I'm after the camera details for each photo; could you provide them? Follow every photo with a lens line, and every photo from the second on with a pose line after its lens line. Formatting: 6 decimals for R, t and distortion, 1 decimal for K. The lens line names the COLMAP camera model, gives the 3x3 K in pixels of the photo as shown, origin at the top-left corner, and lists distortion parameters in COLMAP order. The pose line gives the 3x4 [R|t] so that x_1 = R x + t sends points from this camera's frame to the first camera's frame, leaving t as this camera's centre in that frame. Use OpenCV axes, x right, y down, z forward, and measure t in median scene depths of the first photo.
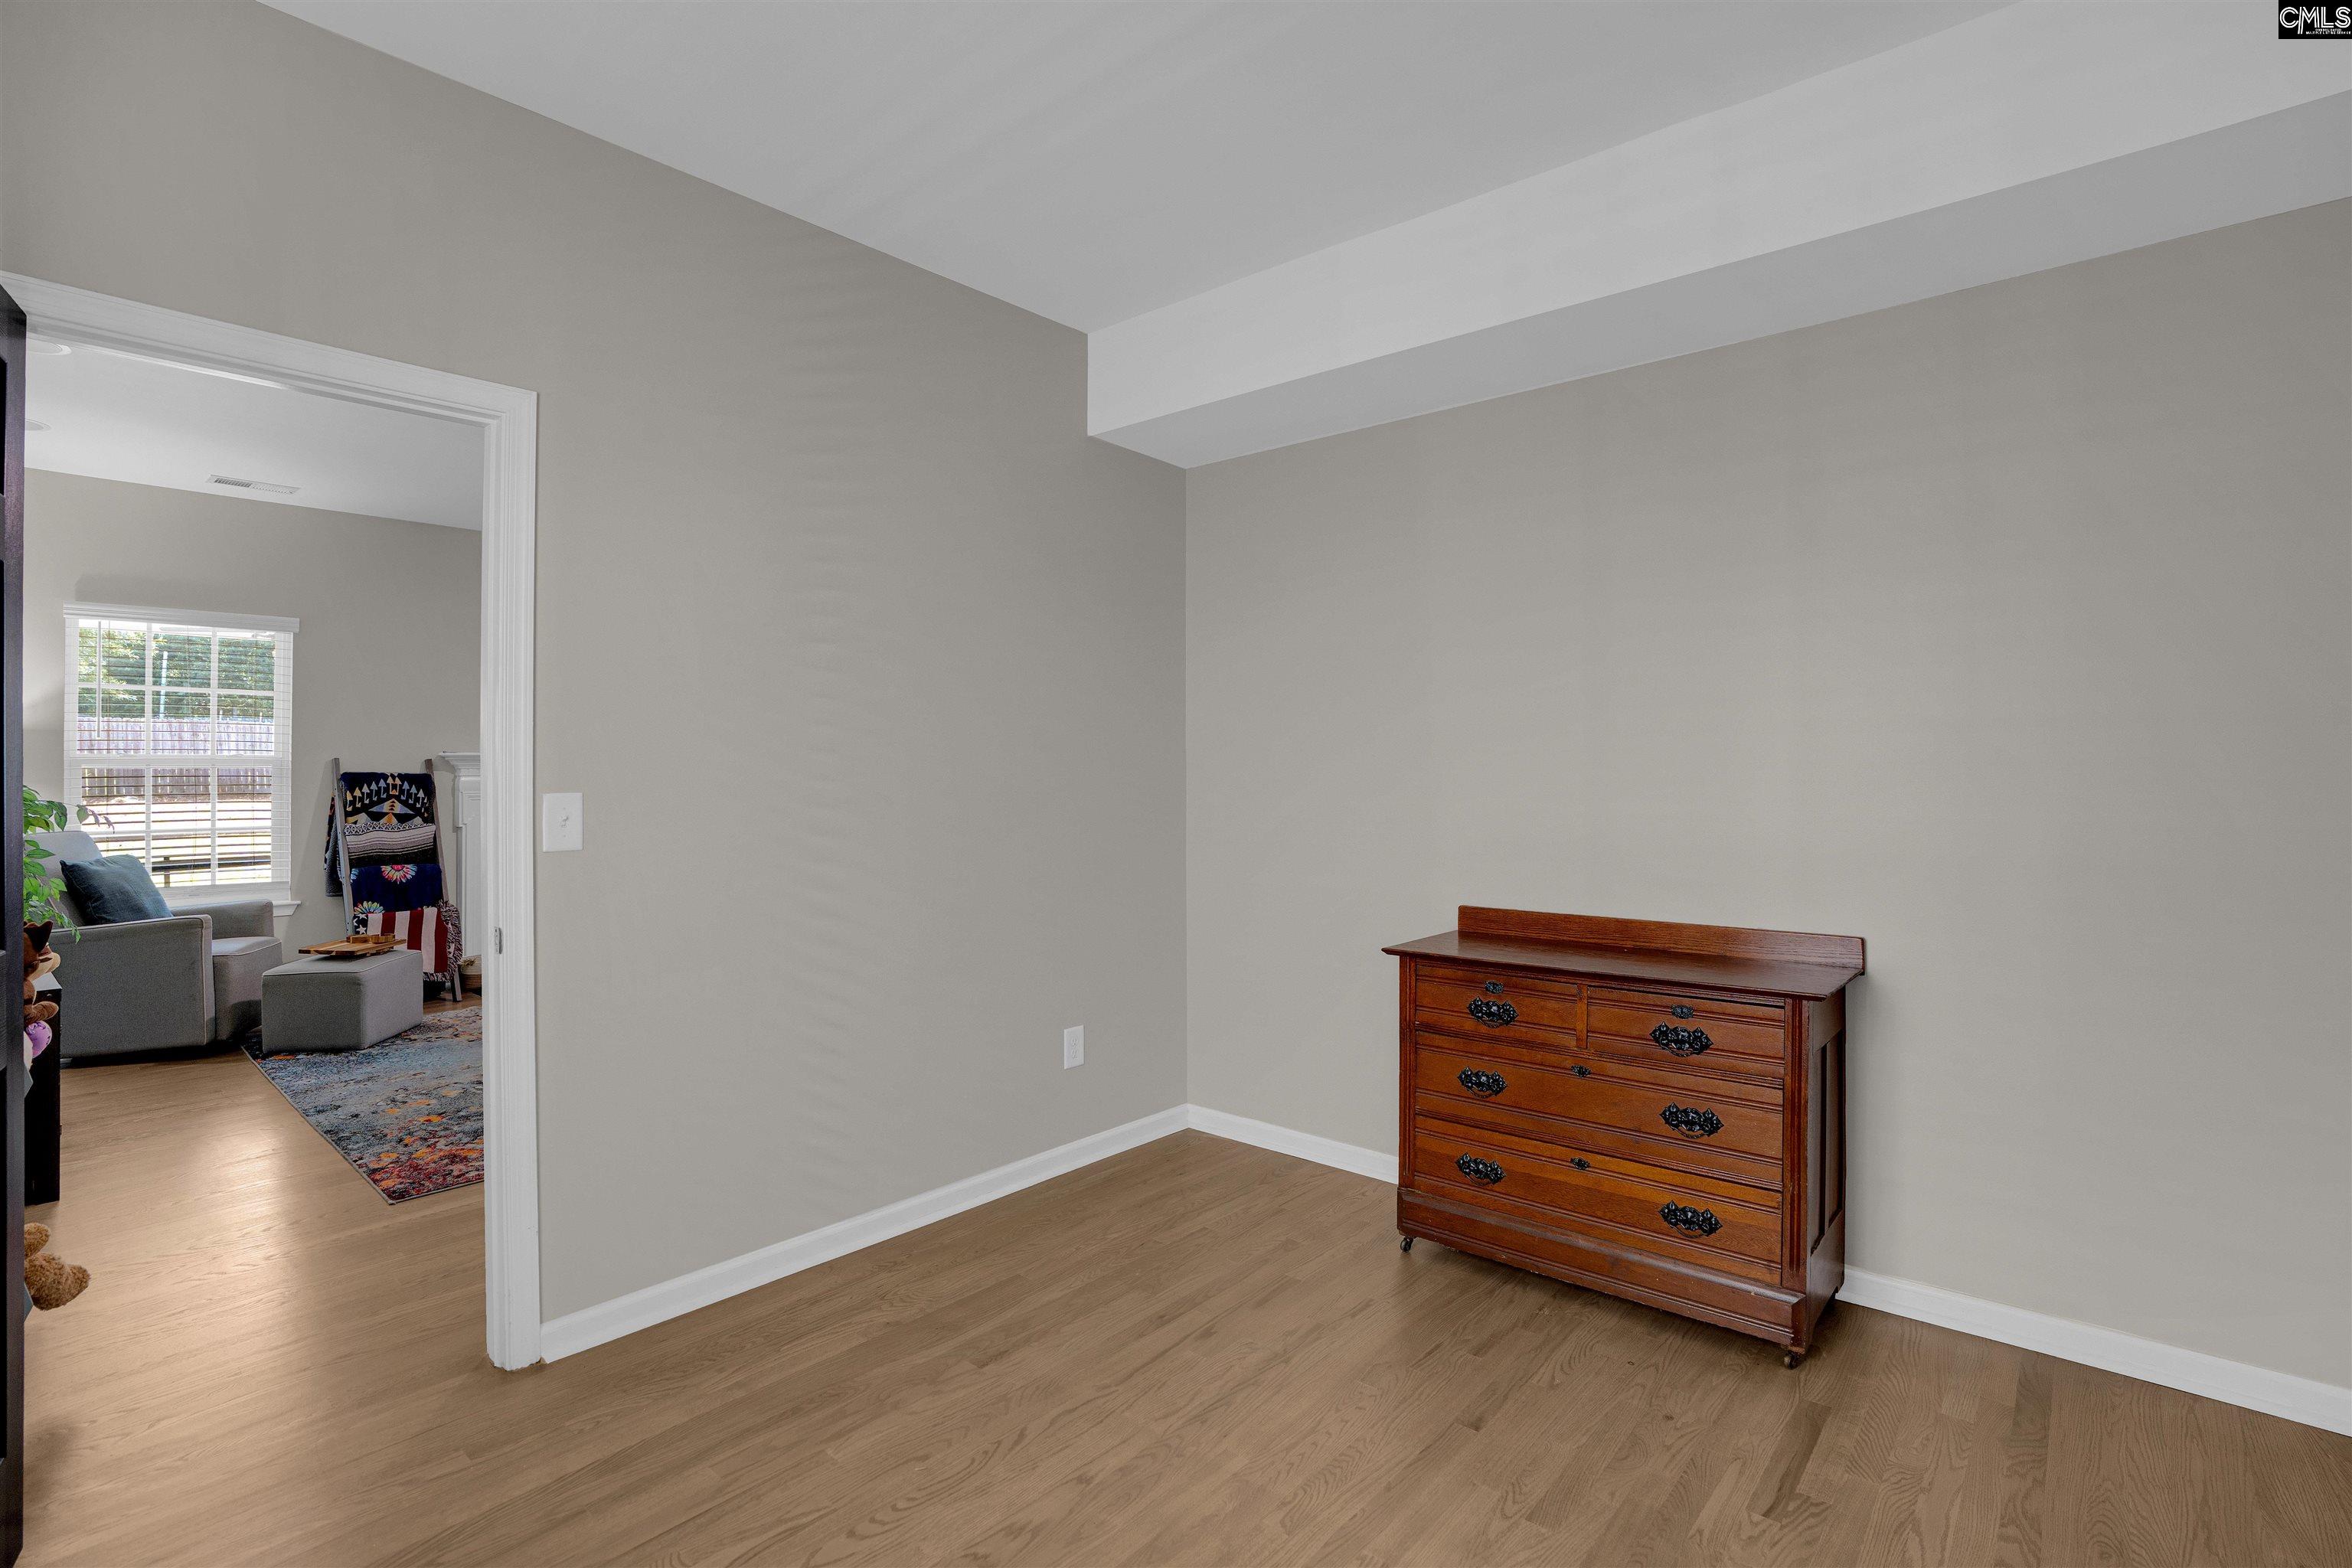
lens RADIAL K [[1100.5, 0, 1187.0], [0, 1100.5, 782.0], [0, 0, 1]] dist [-0.068666, 0.027306]
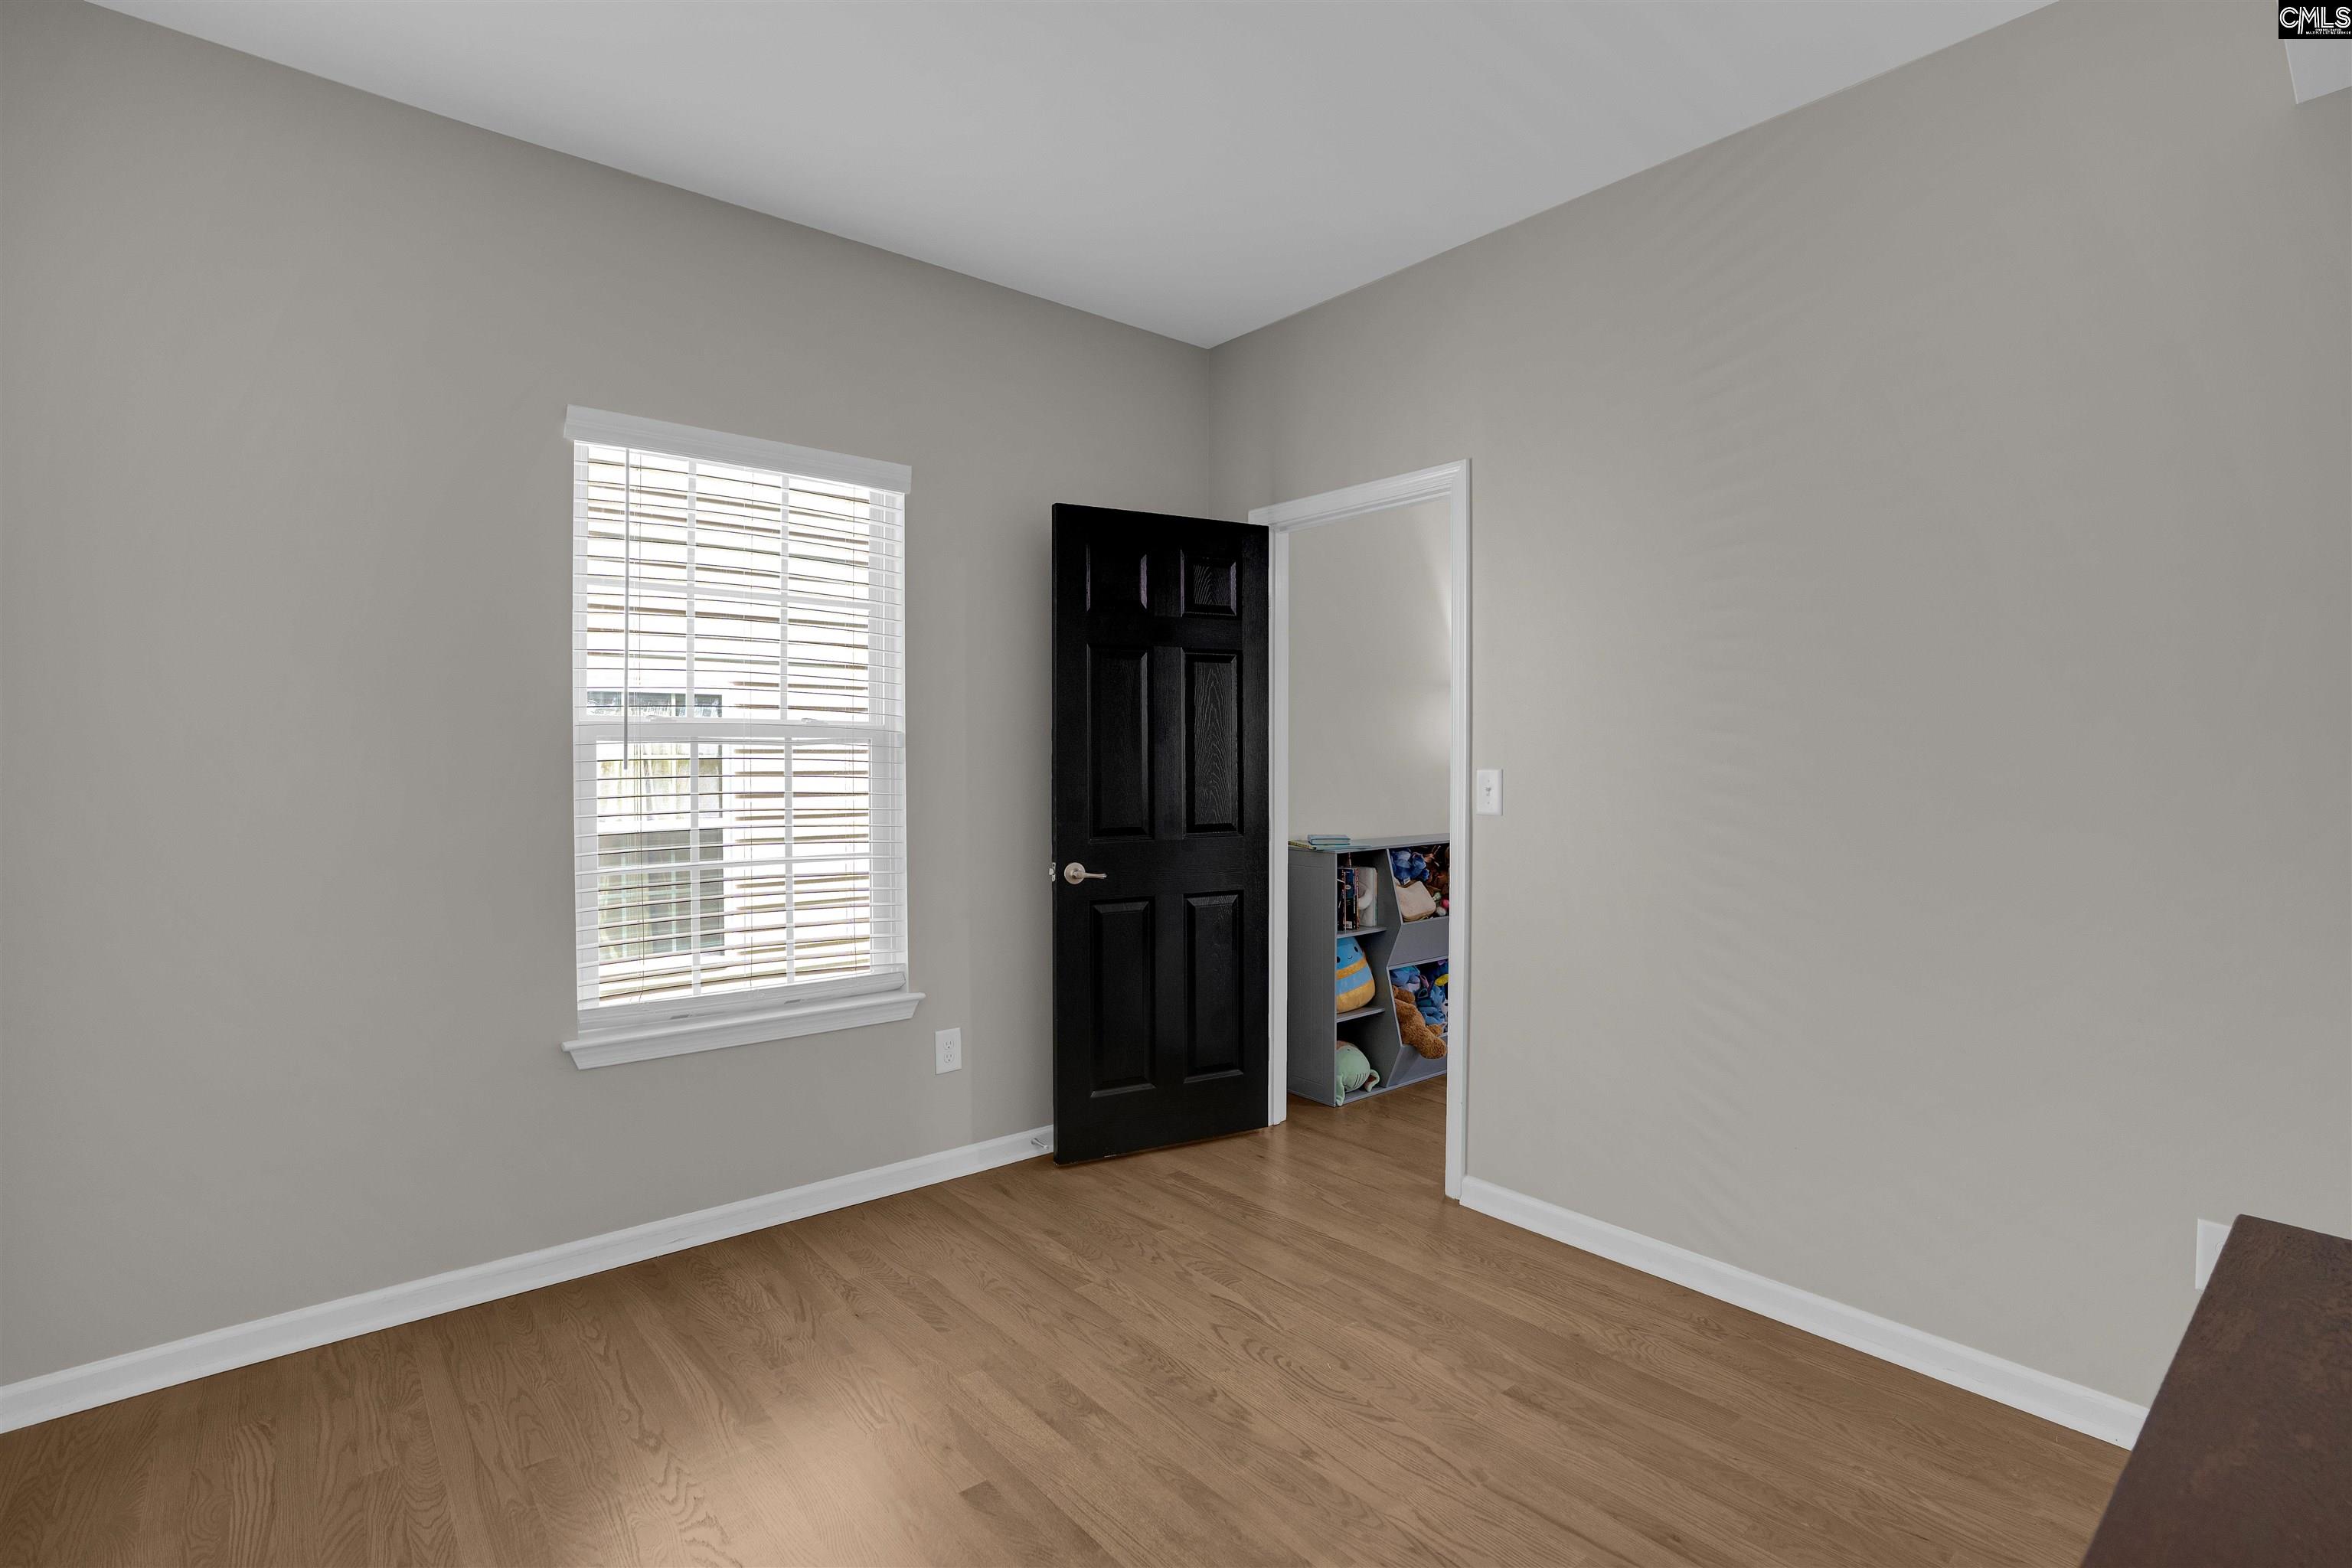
lens RADIAL K [[1100.5, 0, 1187.0], [0, 1100.5, 782.0], [0, 0, 1]] dist [-0.068666, 0.027306]
pose [[-0.166185, 0.020950, -0.985872, 0.736457], [-0.017076, 0.999563, 0.024119, 0.001765], [0.985947, 0.020843, -0.165755, 0.856718]]
